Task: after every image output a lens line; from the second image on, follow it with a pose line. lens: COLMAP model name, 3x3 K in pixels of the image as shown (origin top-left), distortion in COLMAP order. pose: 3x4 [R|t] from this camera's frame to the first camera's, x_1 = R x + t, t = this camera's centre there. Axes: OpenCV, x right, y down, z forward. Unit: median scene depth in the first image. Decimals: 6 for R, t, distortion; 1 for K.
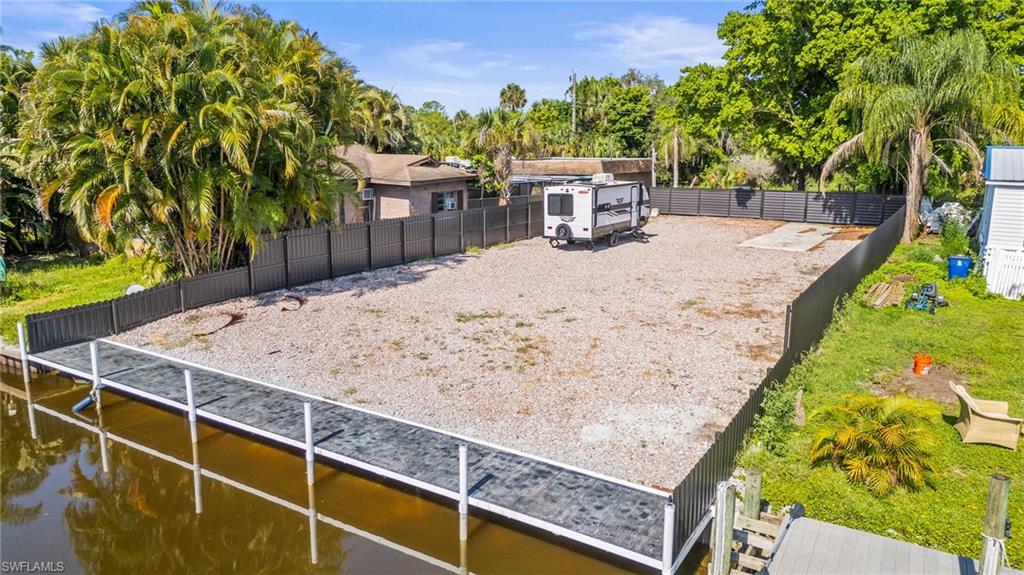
lens RADIAL K [[714.9, 0, 512.0], [0, 714.9, 287.5], [0, 0, 1]] dist [0.095183, -0.109525]
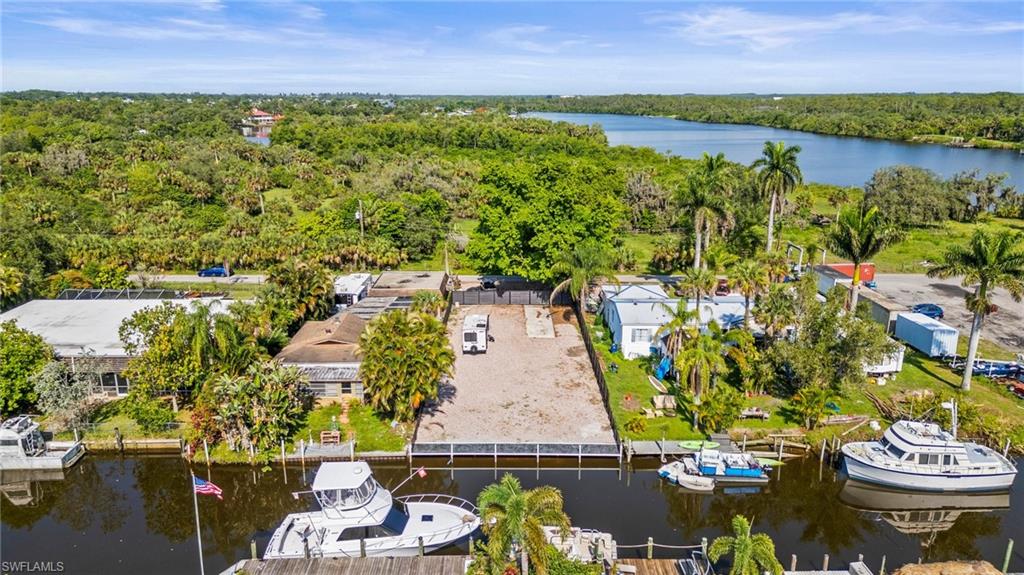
lens RADIAL K [[714.9, 0, 512.0], [0, 714.9, 287.5], [0, 0, 1]] dist [0.095183, -0.109525]
pose [[0.843167, -0.142845, 0.518328, -2.461655], [0.108346, 0.989426, 0.096427, -1.193485], [-0.526621, -0.025145, 0.849728, -2.565045]]
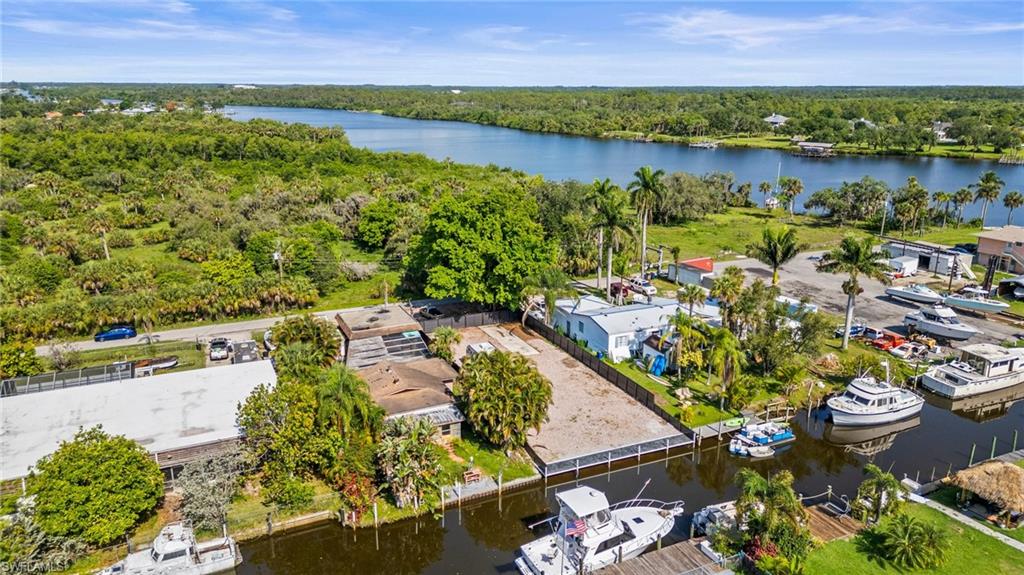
lens RADIAL K [[714.9, 0, 512.0], [0, 714.9, 287.5], [0, 0, 1]] dist [0.095183, -0.109525]
pose [[0.544694, -0.229642, 0.806581, -4.696545], [0.163926, 0.972380, 0.166146, -1.975837], [-0.822458, 0.041721, 0.567294, -1.304260]]
